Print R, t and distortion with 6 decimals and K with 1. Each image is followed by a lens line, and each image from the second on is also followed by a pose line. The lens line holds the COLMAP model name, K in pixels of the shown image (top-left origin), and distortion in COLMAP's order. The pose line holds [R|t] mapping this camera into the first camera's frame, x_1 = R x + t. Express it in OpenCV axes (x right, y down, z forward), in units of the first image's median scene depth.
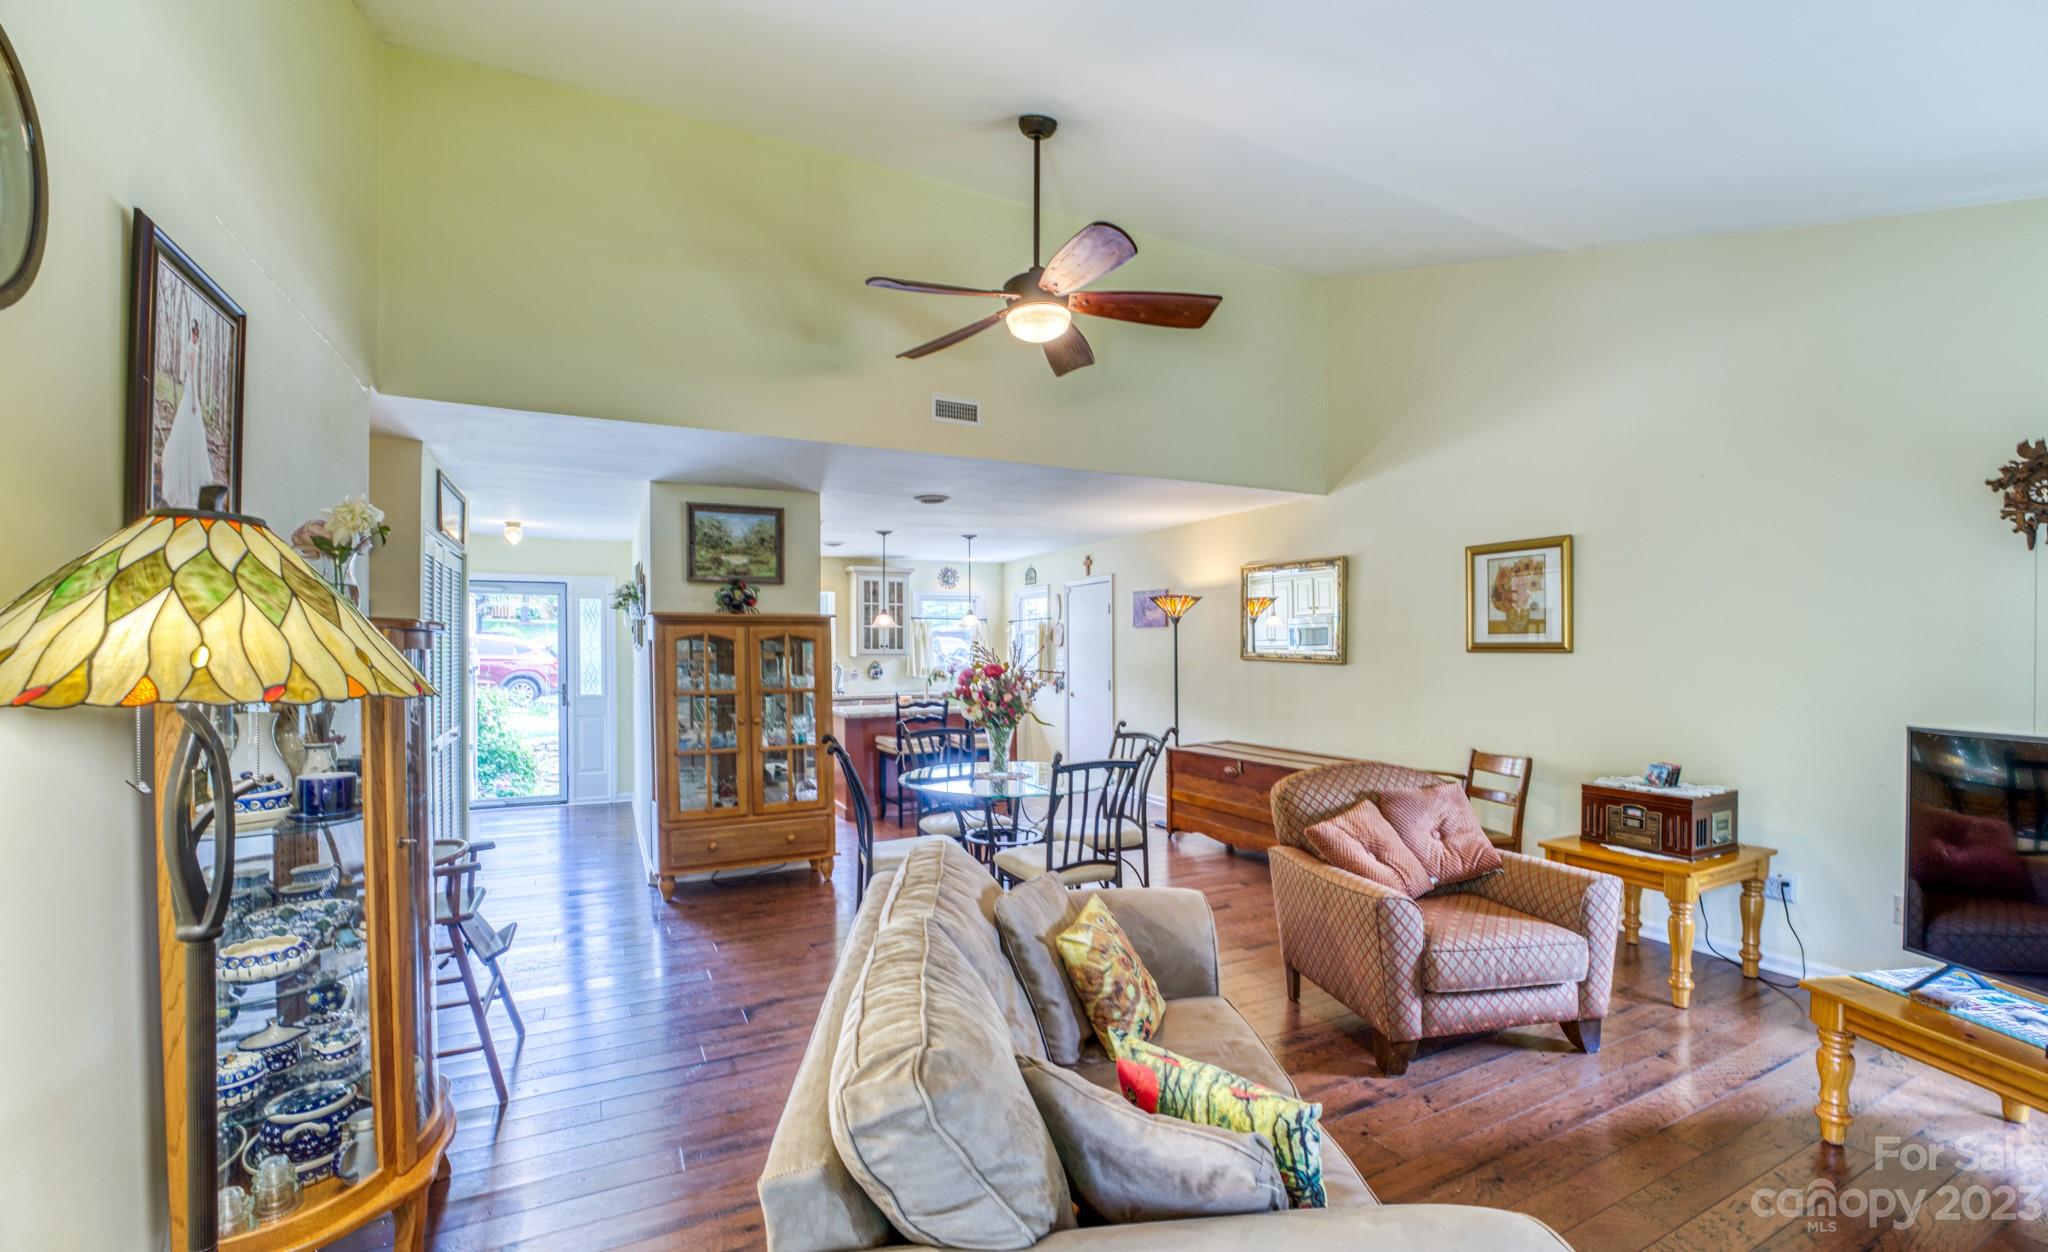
lens RADIAL K [[852.2, 0, 1026.3], [0, 852.2, 657.9], [0, 0, 1]] dist [-0.000221, -0.000069]
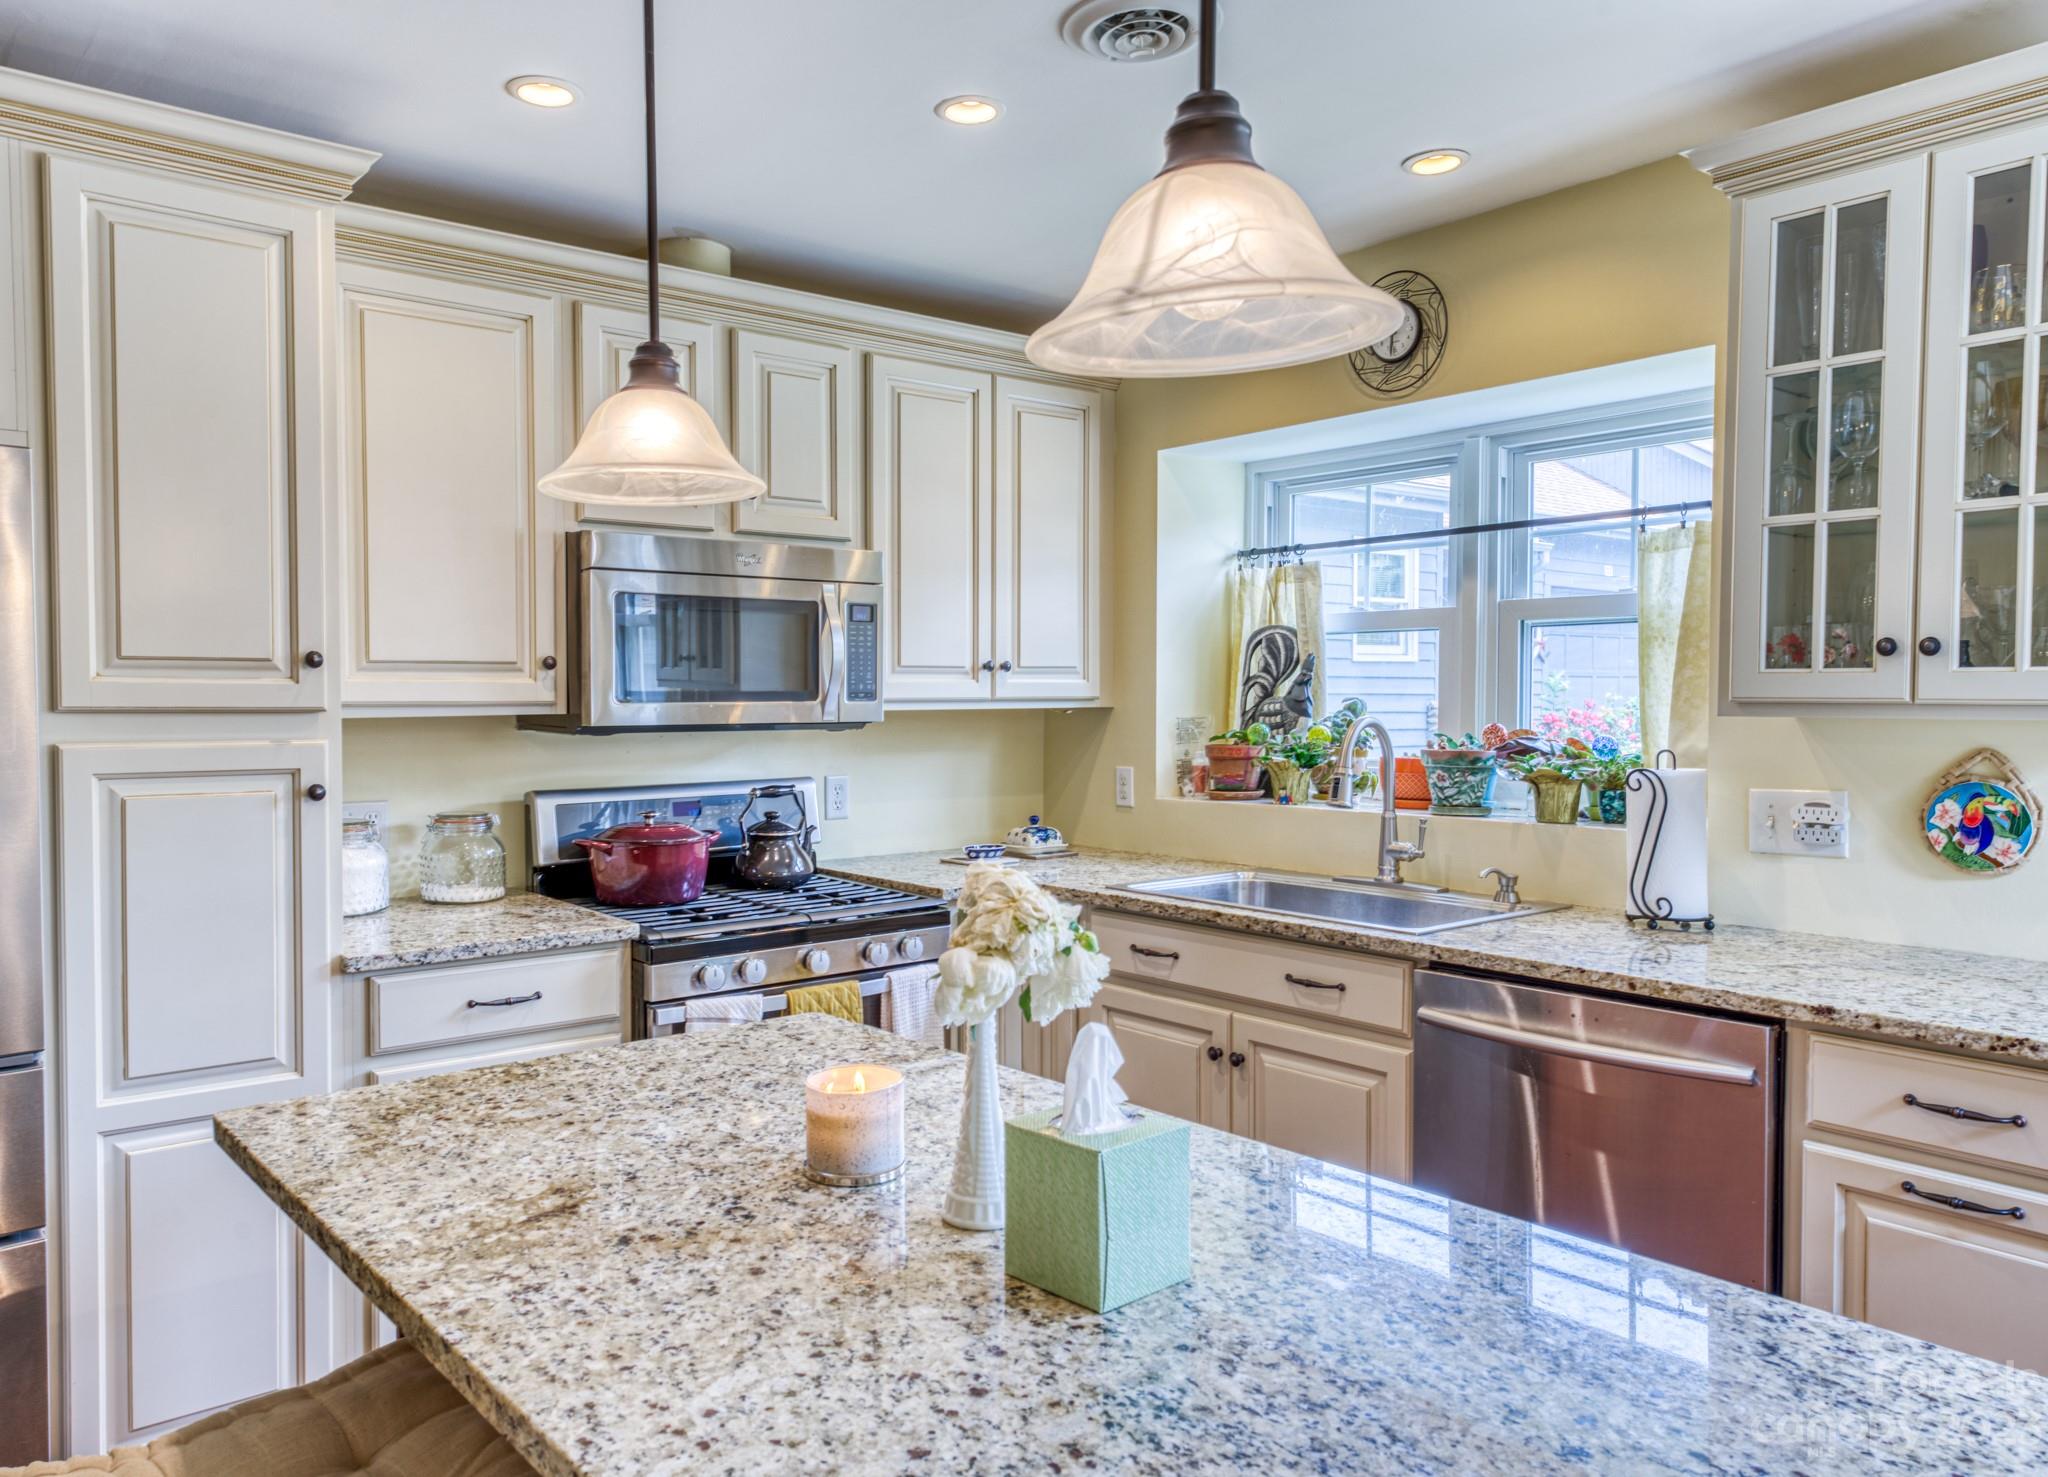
lens RADIAL K [[1463.2, 0, 964.2], [0, 1463.2, 743.8], [0, 0, 1]] dist [0.020405, 0.000459]
pose [[0.201489, 0.038781, -0.978723, 0.071800], [-0.006493, 0.999247, 0.038258, -0.009972], [0.979469, -0.001354, 0.201589, 1.315931]]
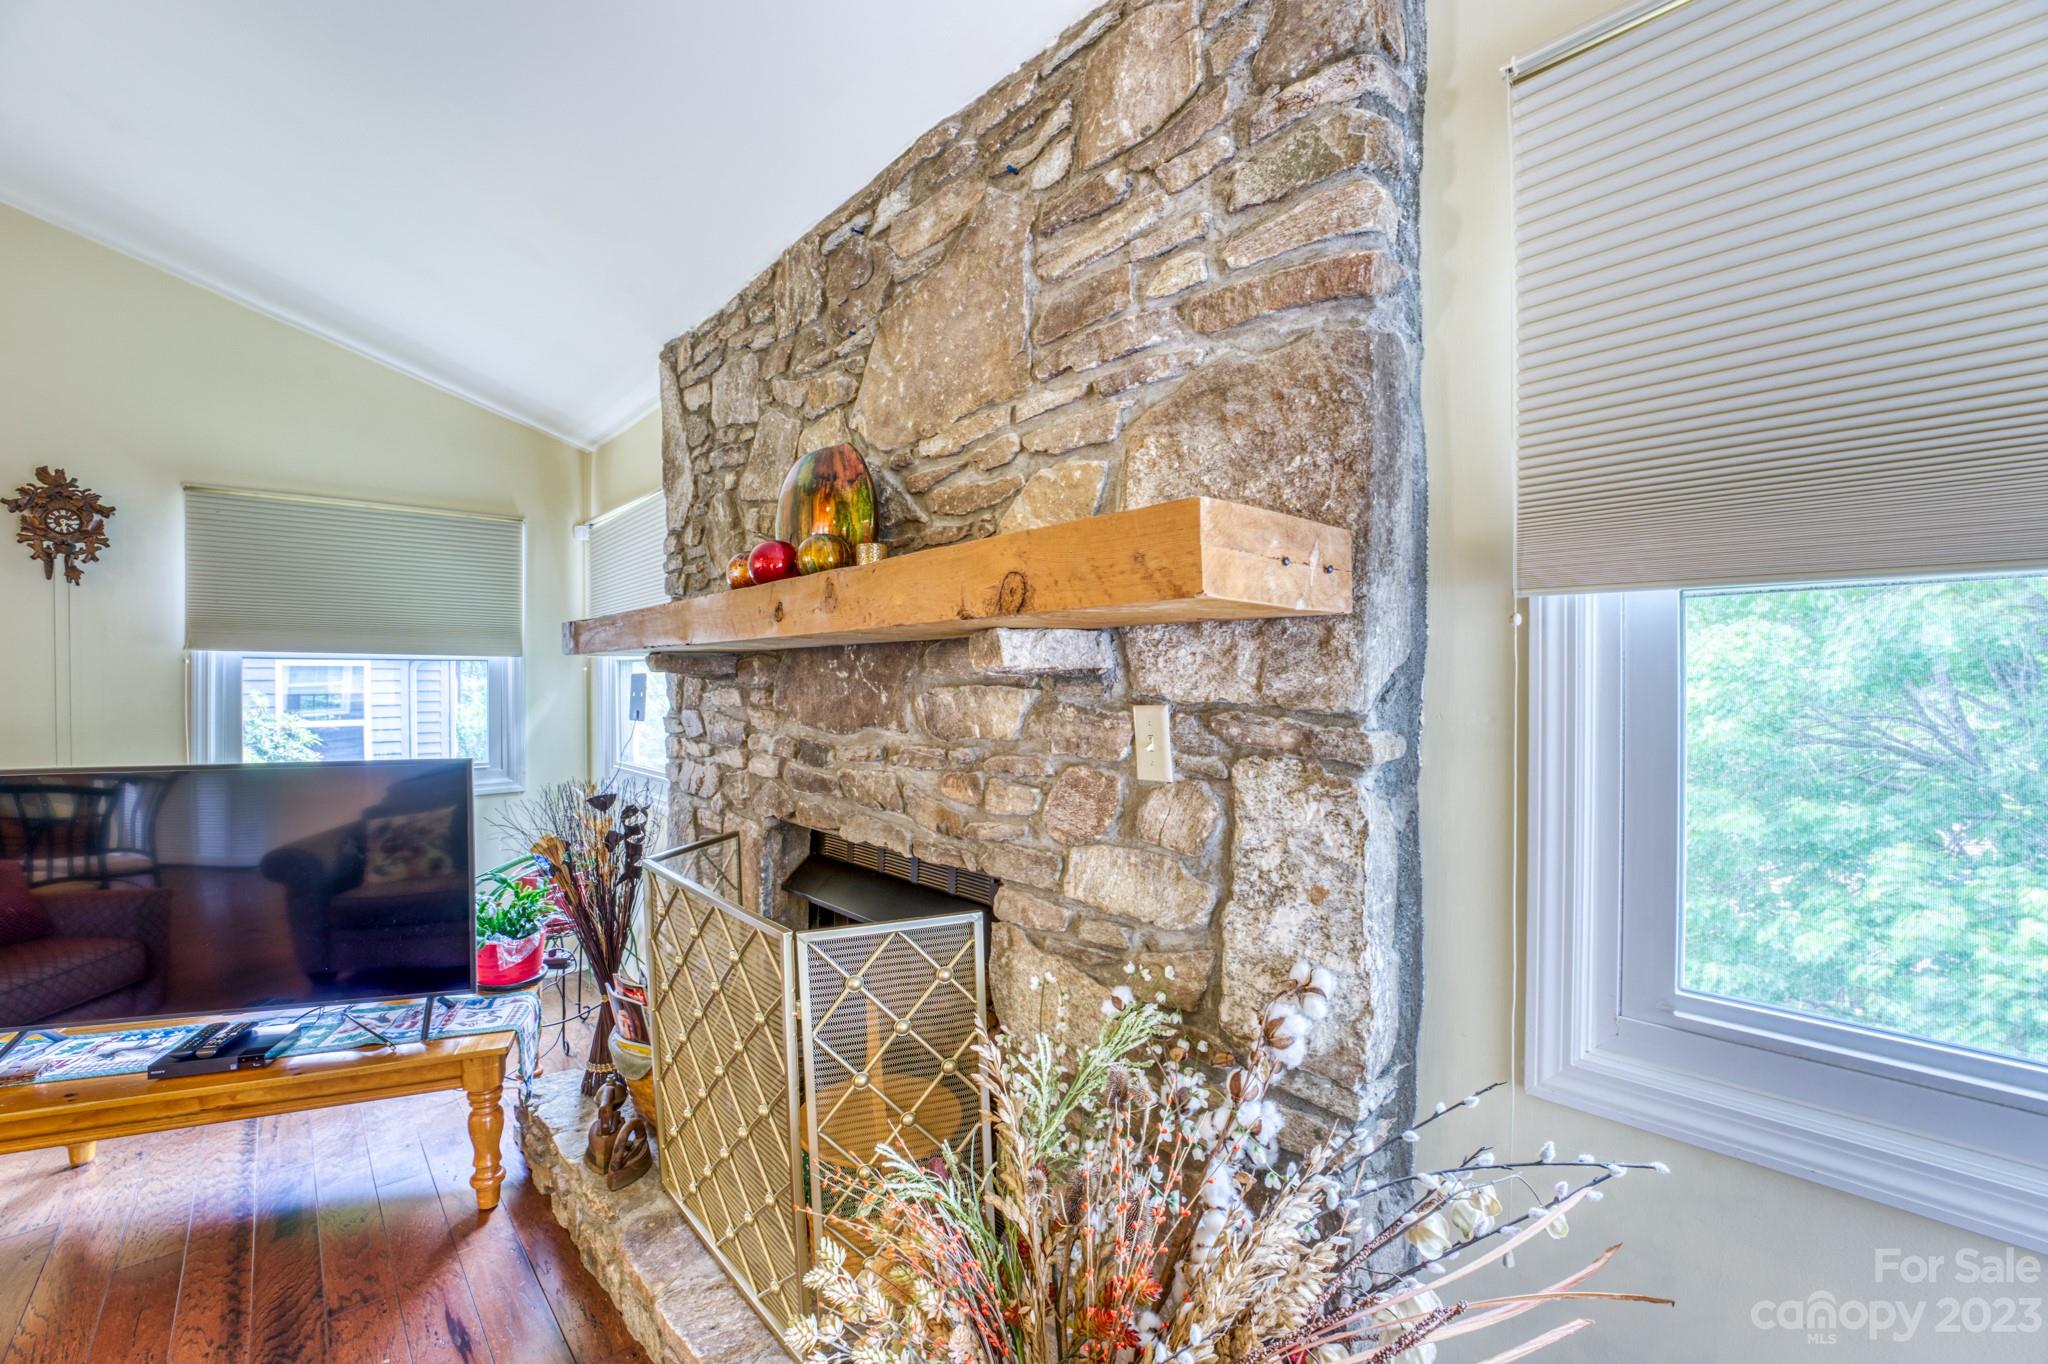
lens RADIAL K [[837.0, 0, 1019.0], [0, 837.0, 688.0], [0, 0, 1]] dist [-0.031770, 0.004058]
pose [[-0.261990, -0.006169, 0.965051, -0.001049], [0.012800, 0.999869, 0.009866, 0.001177], [-0.964986, 0.014938, -0.261877, 0.066883]]
